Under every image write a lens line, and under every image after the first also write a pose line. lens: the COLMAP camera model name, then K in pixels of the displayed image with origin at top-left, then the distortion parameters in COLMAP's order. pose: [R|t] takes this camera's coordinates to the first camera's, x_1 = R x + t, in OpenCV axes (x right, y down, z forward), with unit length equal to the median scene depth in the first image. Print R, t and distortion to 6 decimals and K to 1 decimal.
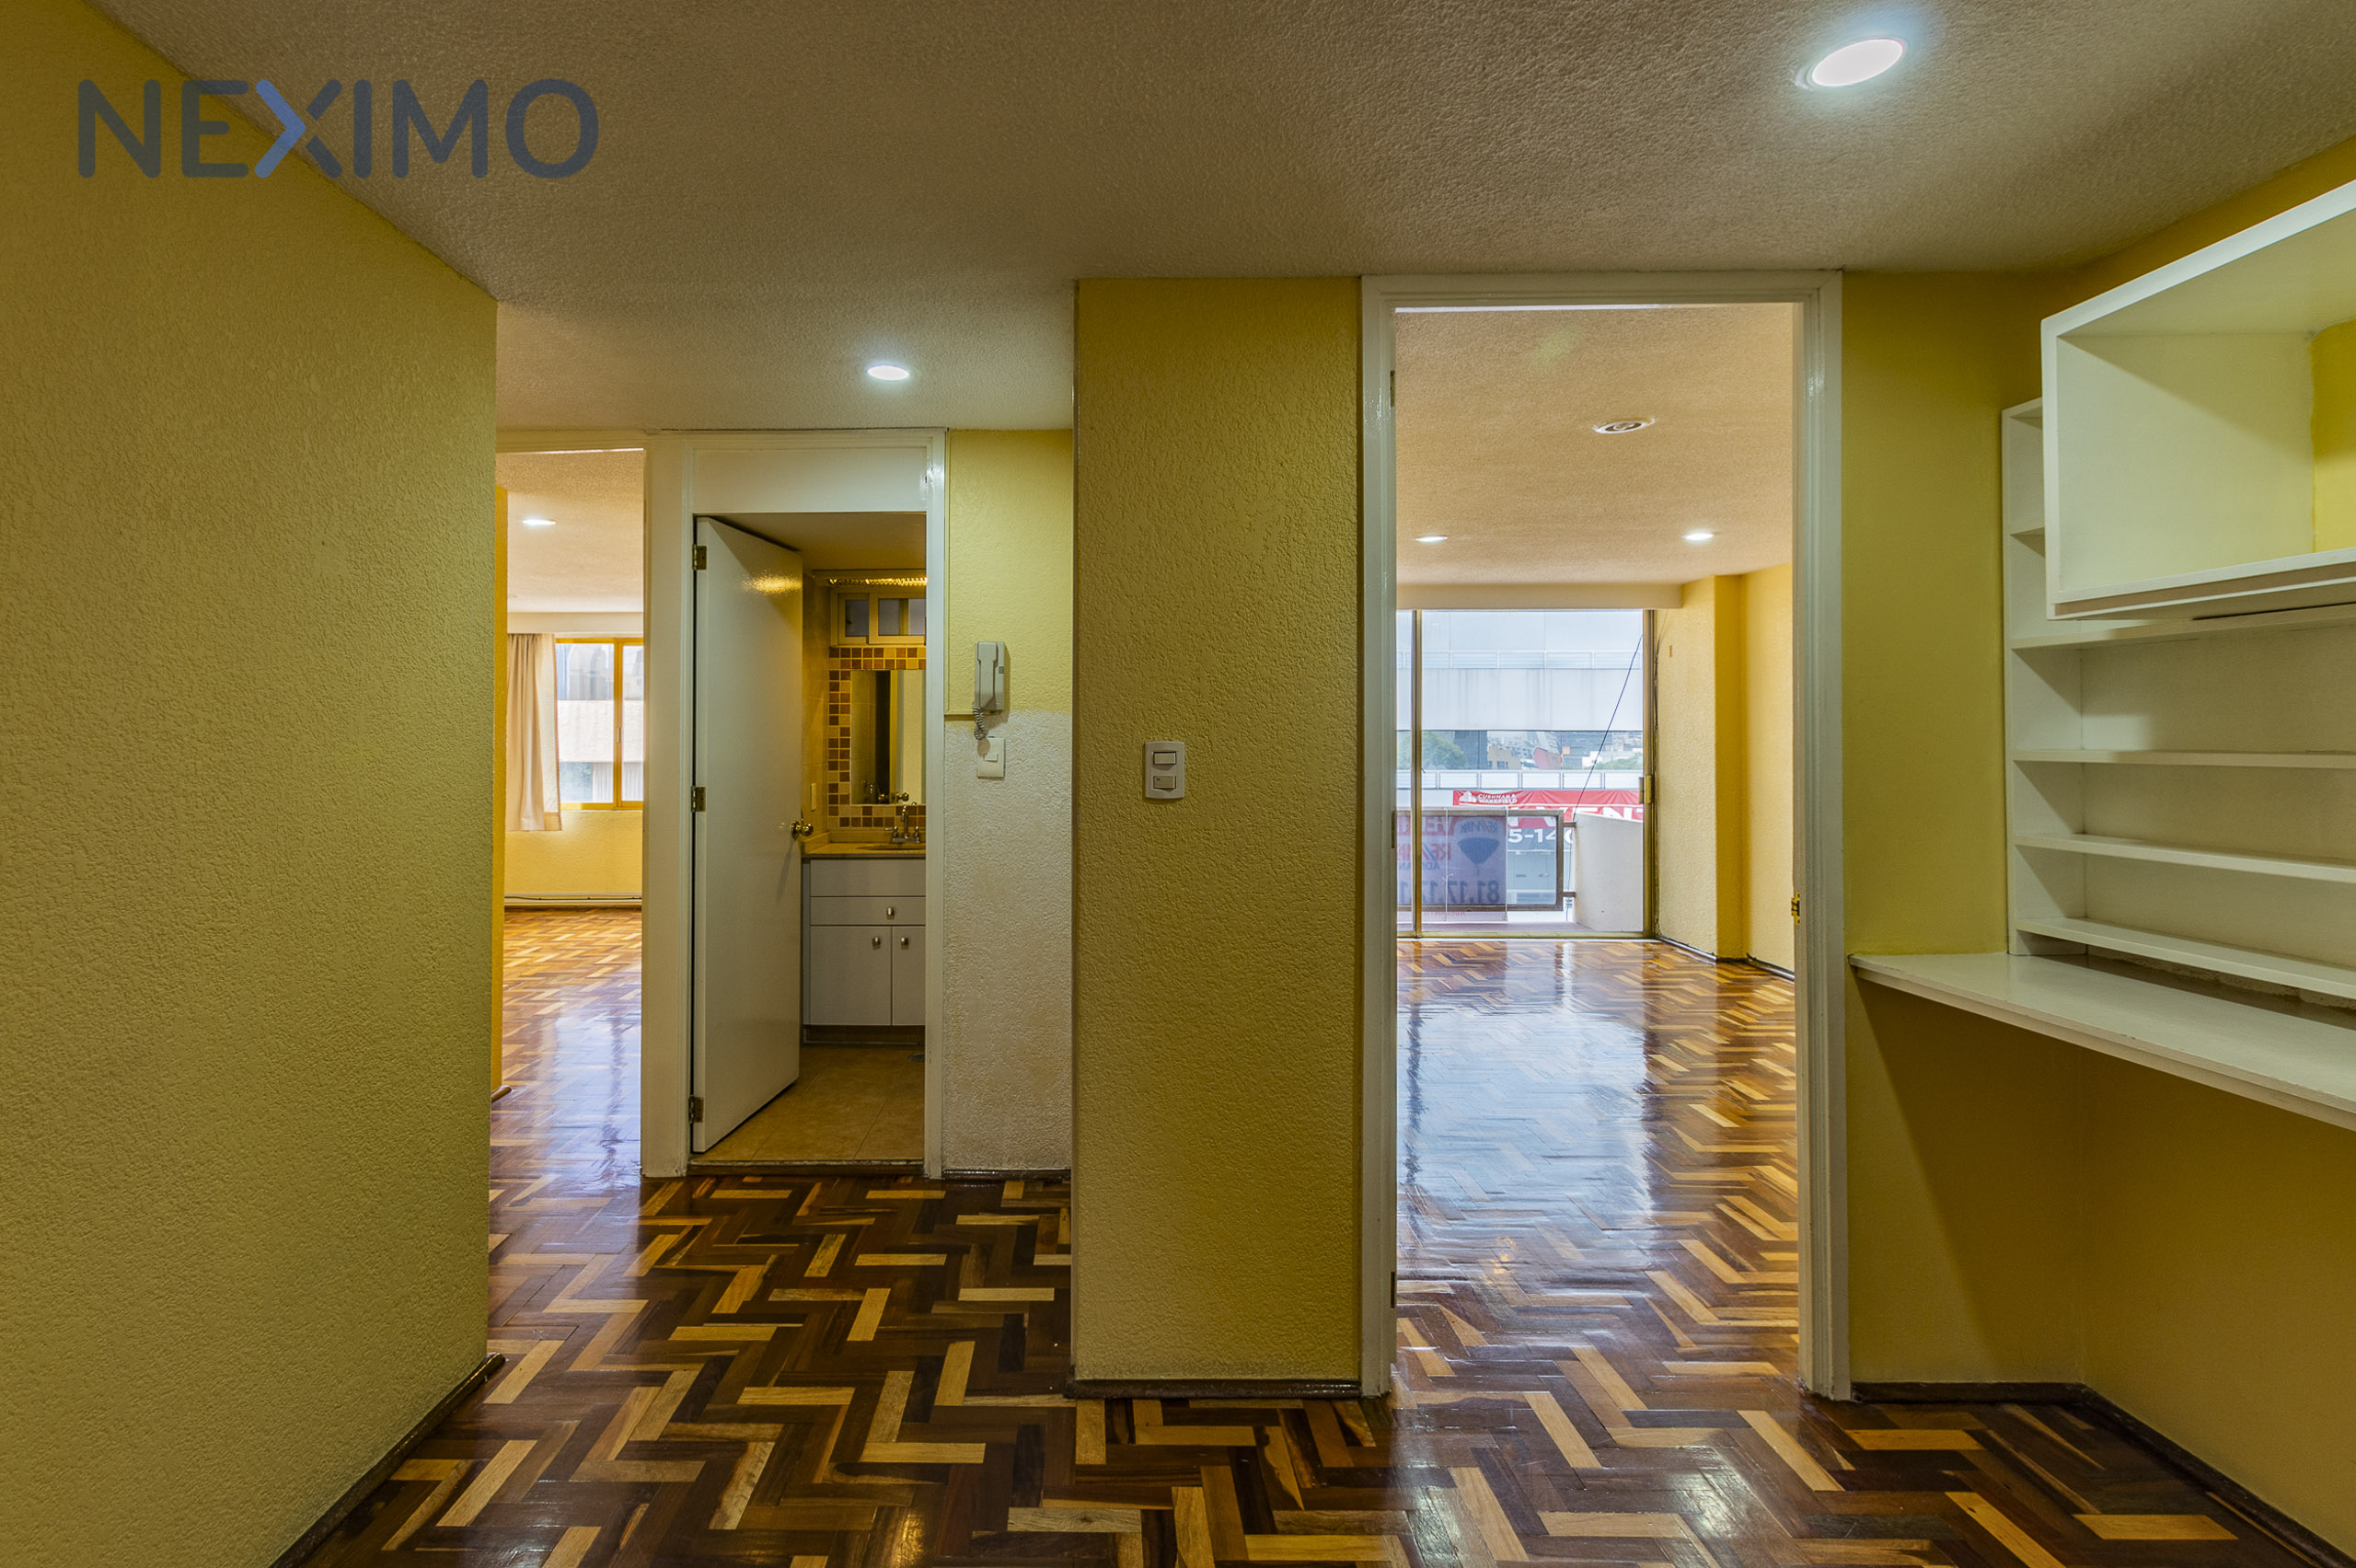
lens RADIAL K [[1100.2, 0, 1076.9], [0, 1100.2, 716.8], [0, 0, 1]] dist [0.001268, -0.000519]
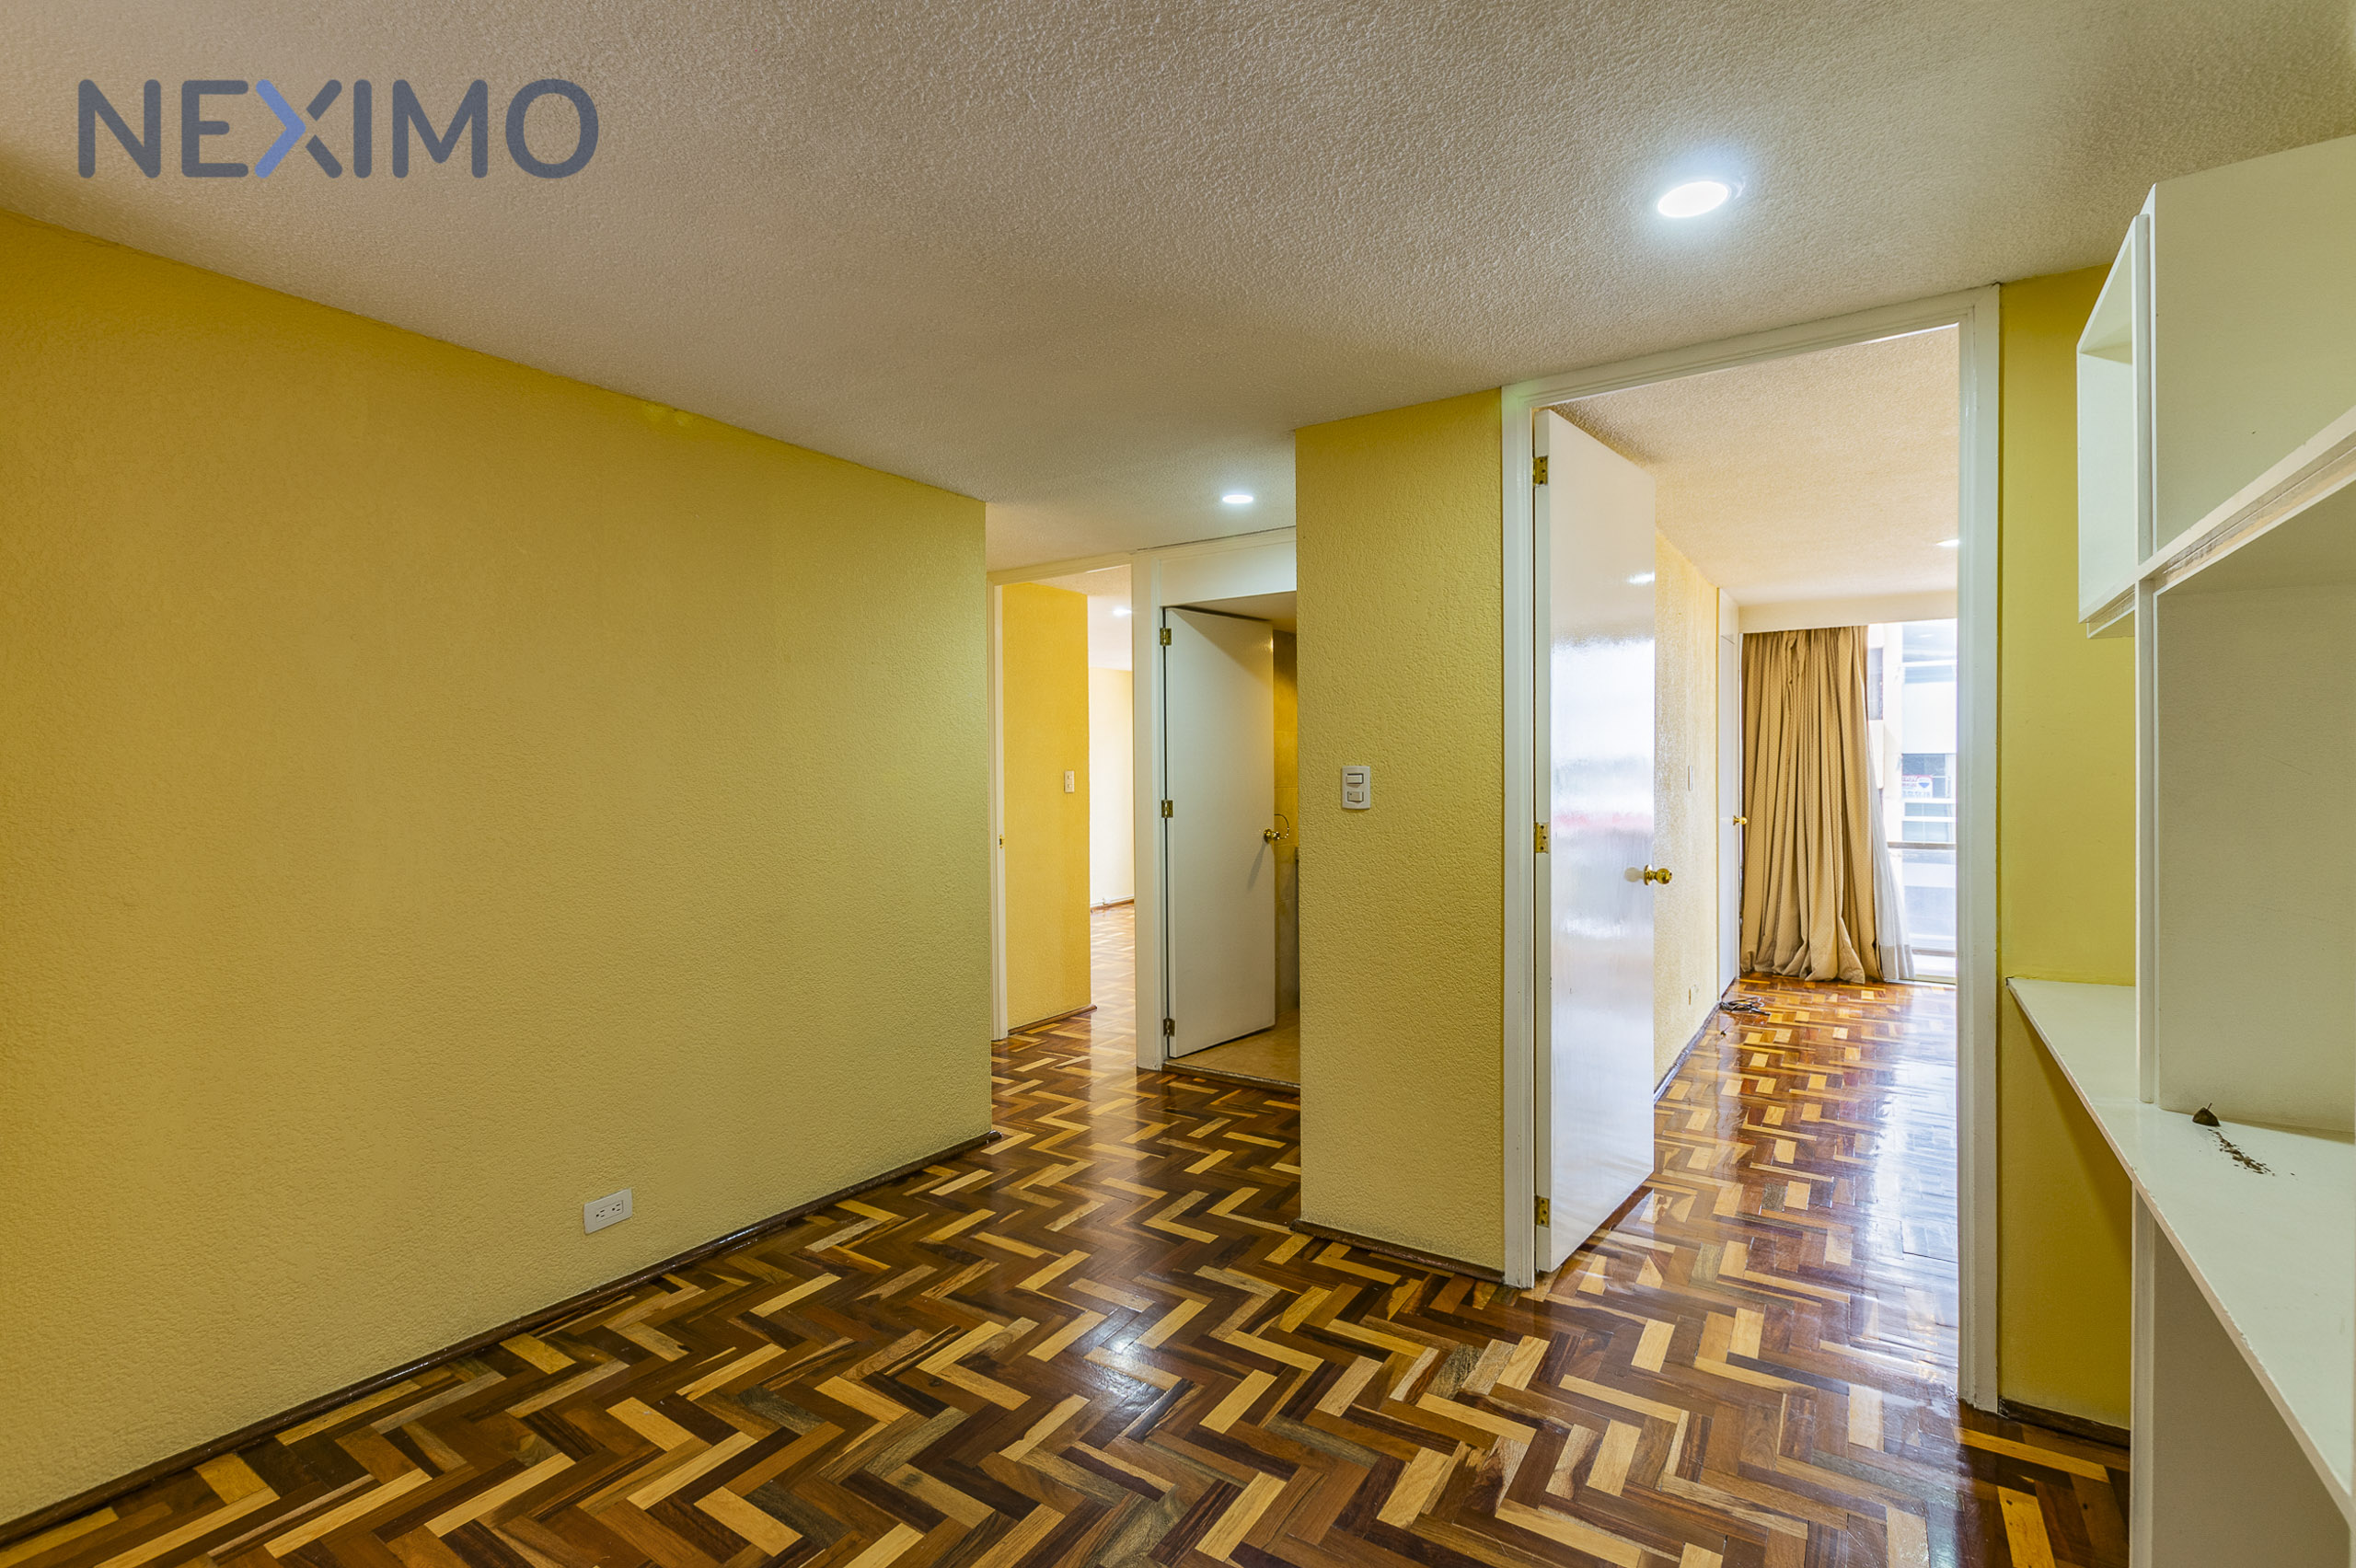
lens RADIAL K [[1066.2, 0, 1178.0], [0, 1066.2, 784.0], [0, 0, 1]] dist [-0.001935, -0.001162]
pose [[0.842848, 0.004683, -0.538131, 0.589386], [0.014970, 0.999371, 0.032144, -0.001165], [0.537943, -0.035148, 0.842248, -0.209136]]
